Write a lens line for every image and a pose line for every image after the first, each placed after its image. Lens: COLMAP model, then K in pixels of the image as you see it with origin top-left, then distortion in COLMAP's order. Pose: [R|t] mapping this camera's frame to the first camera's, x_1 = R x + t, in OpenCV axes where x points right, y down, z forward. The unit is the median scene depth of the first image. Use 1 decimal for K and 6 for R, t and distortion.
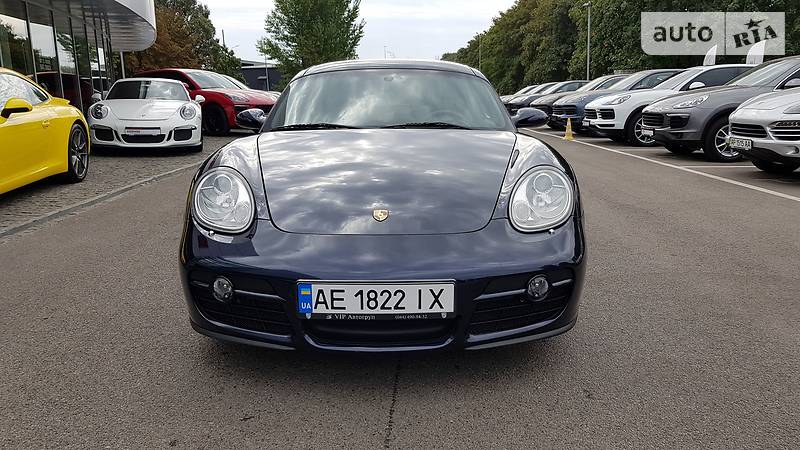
lens RADIAL K [[627.7, 0, 388.0], [0, 627.7, 223.8], [0, 0, 1]] dist [-0.003160, -0.000841]
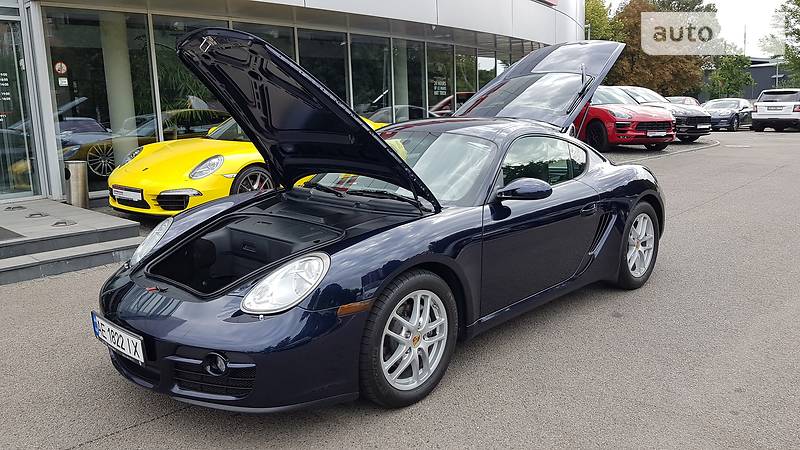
lens RADIAL K [[613.2, 0, 398.1], [0, 613.2, 208.3], [0, 0, 1]] dist [0.065895, -0.106526]
pose [[0.734069, 0.107290, -0.670545, 0.258112], [-0.122993, 0.992115, 0.024098, -0.052223], [0.667844, 0.064783, 0.741477, 0.081772]]
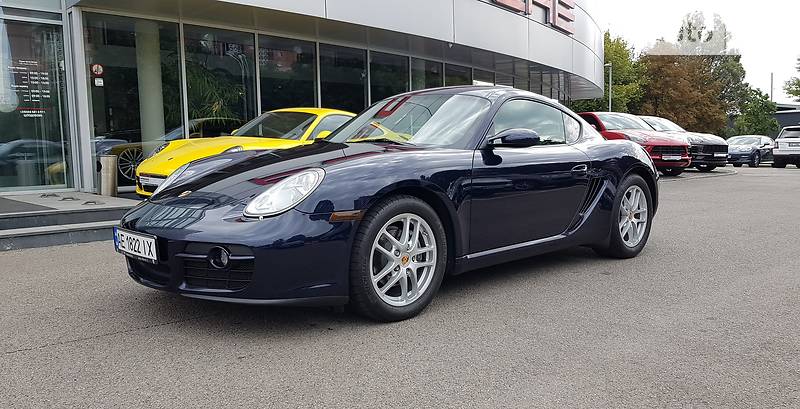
lens RADIAL K [[616.1, 0, 397.6], [0, 616.1, 216.7], [0, 0, 1]] dist [-0.006832, 0.000029]
pose [[0.705729, 0.085520, -0.703302, 0.291120], [-0.142906, 0.989467, -0.023082, 0.000061], [0.693920, 0.116796, 0.710517, 0.079089]]
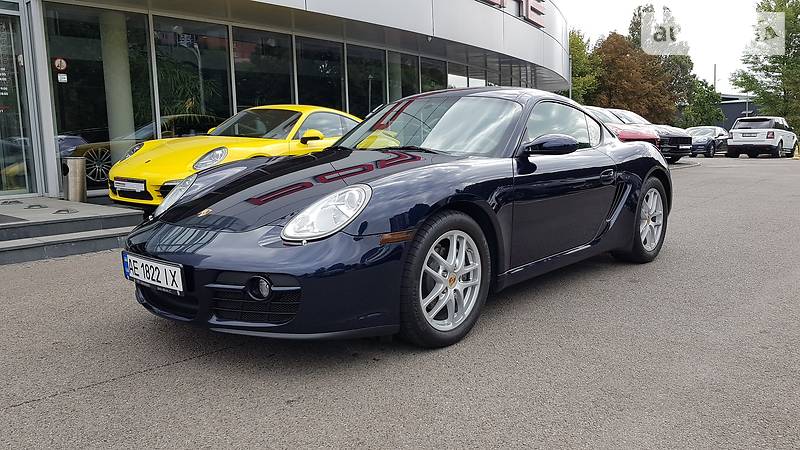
lens RADIAL K [[615.5, 0, 408.0], [0, 615.5, 219.5], [0, 0, 1]] dist [-0.002928, -0.008258]
pose [[0.763220, 0.084921, -0.640534, 0.243461], [-0.123657, 0.992199, -0.015797, -0.007076], [0.634196, 0.091263, 0.767768, 0.069617]]
